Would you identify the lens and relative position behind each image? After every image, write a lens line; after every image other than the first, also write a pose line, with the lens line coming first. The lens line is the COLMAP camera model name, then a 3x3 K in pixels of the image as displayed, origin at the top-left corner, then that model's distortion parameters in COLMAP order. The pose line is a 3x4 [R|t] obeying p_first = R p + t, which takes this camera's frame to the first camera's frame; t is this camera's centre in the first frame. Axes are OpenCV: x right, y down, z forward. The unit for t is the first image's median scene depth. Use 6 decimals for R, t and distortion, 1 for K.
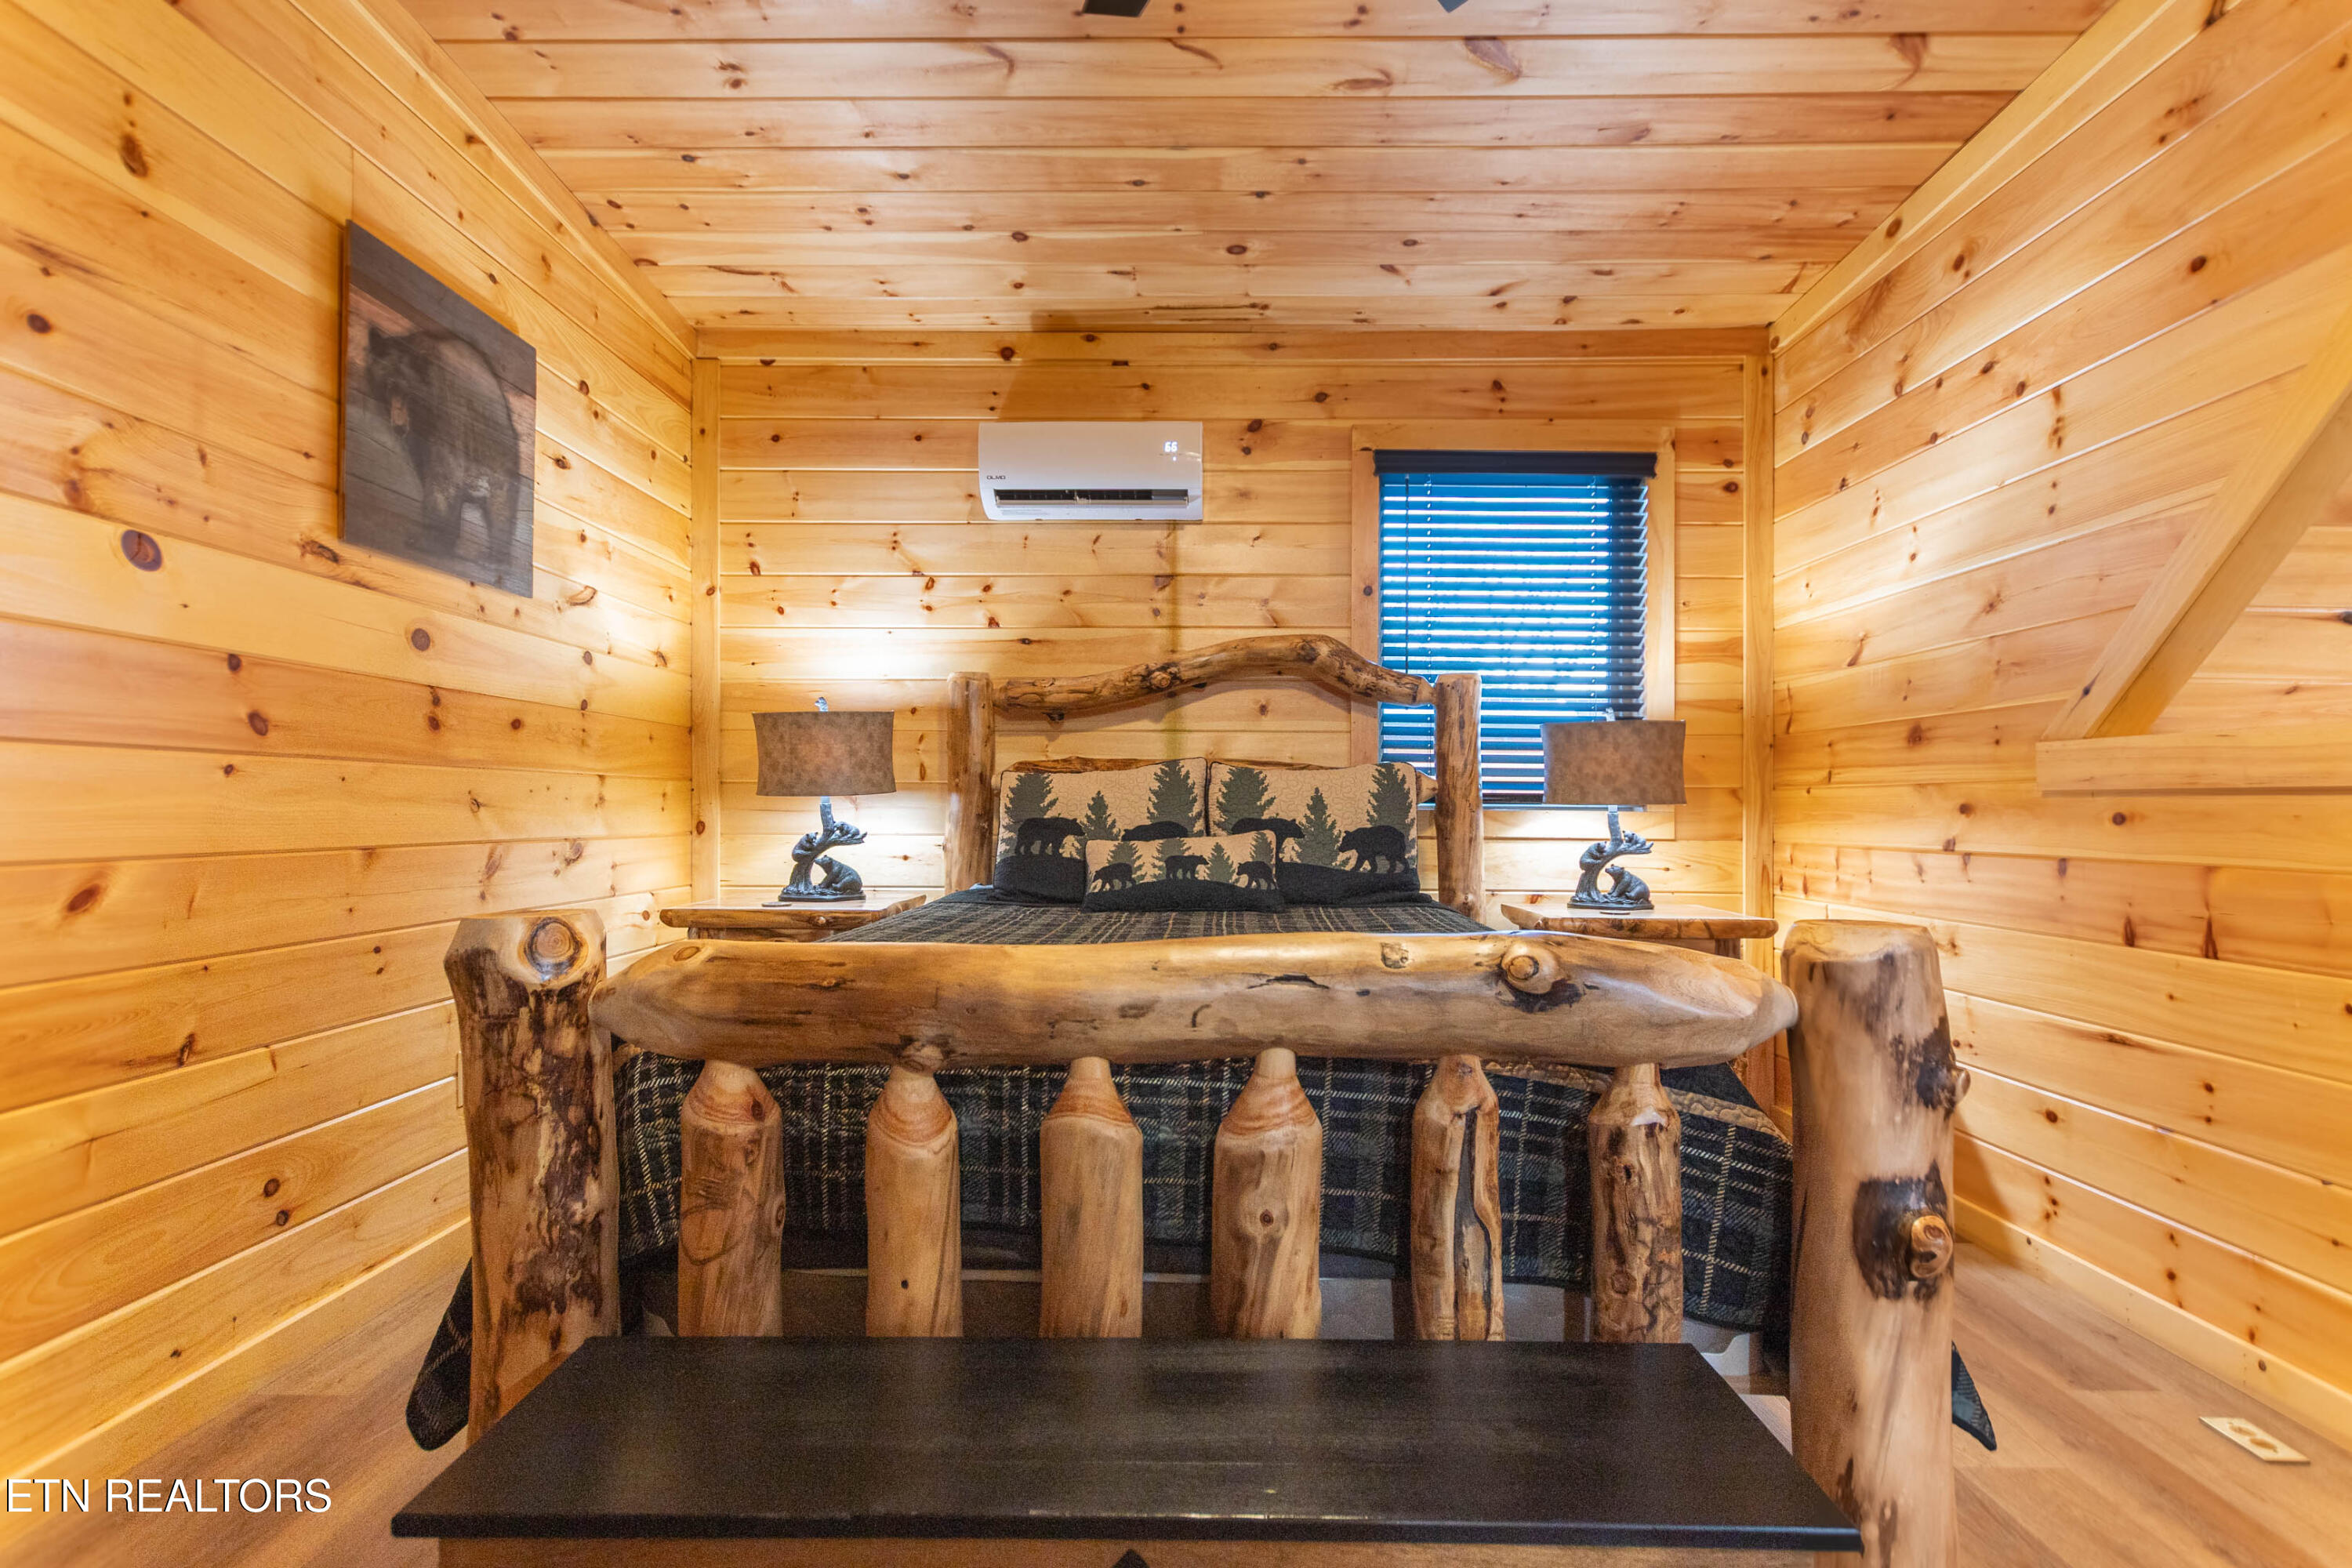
lens RADIAL K [[1101.5, 0, 1189.9], [0, 1101.5, 817.2], [0, 0, 1]] dist [0.021624, -0.008923]
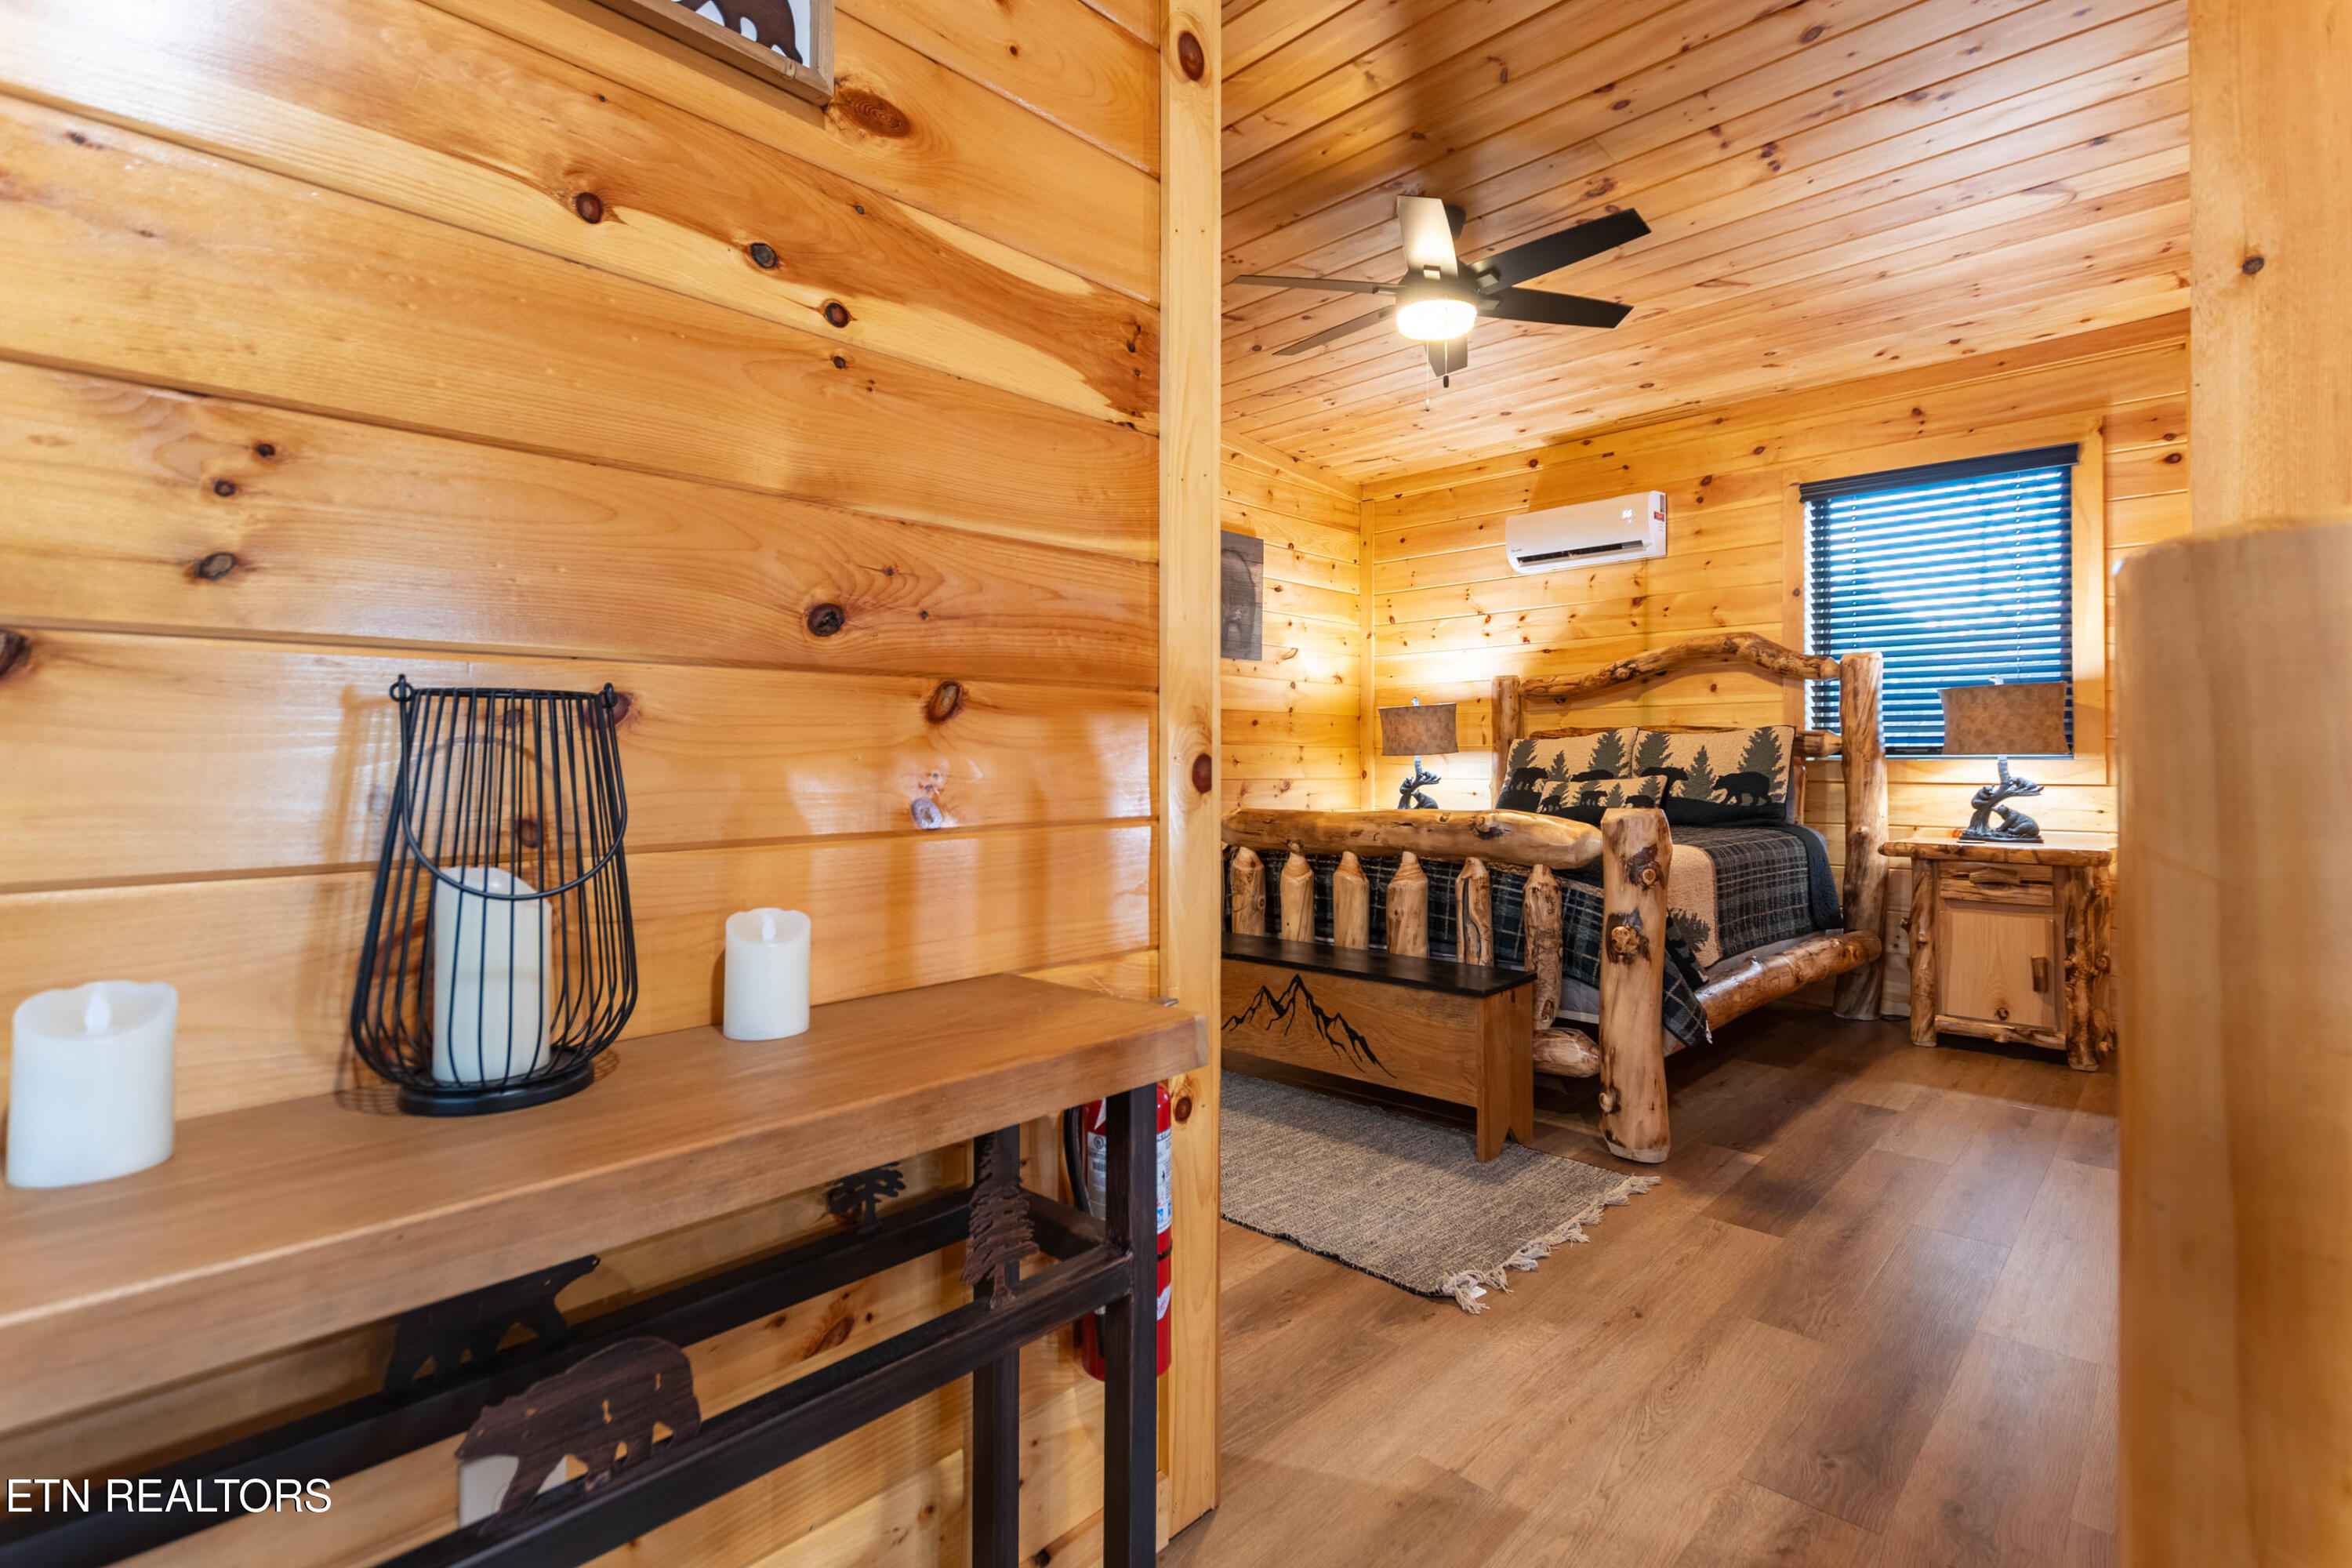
lens RADIAL K [[1101.5, 0, 1172.2], [0, 1101.5, 772.8], [0, 0, 1]] dist [0.021624, -0.008923]
pose [[0.729635, -0.001797, -0.683834, 0.546720], [-0.000163, 0.999996, -0.002803, 0.011795], [0.683837, 0.002157, 0.729632, -0.480920]]
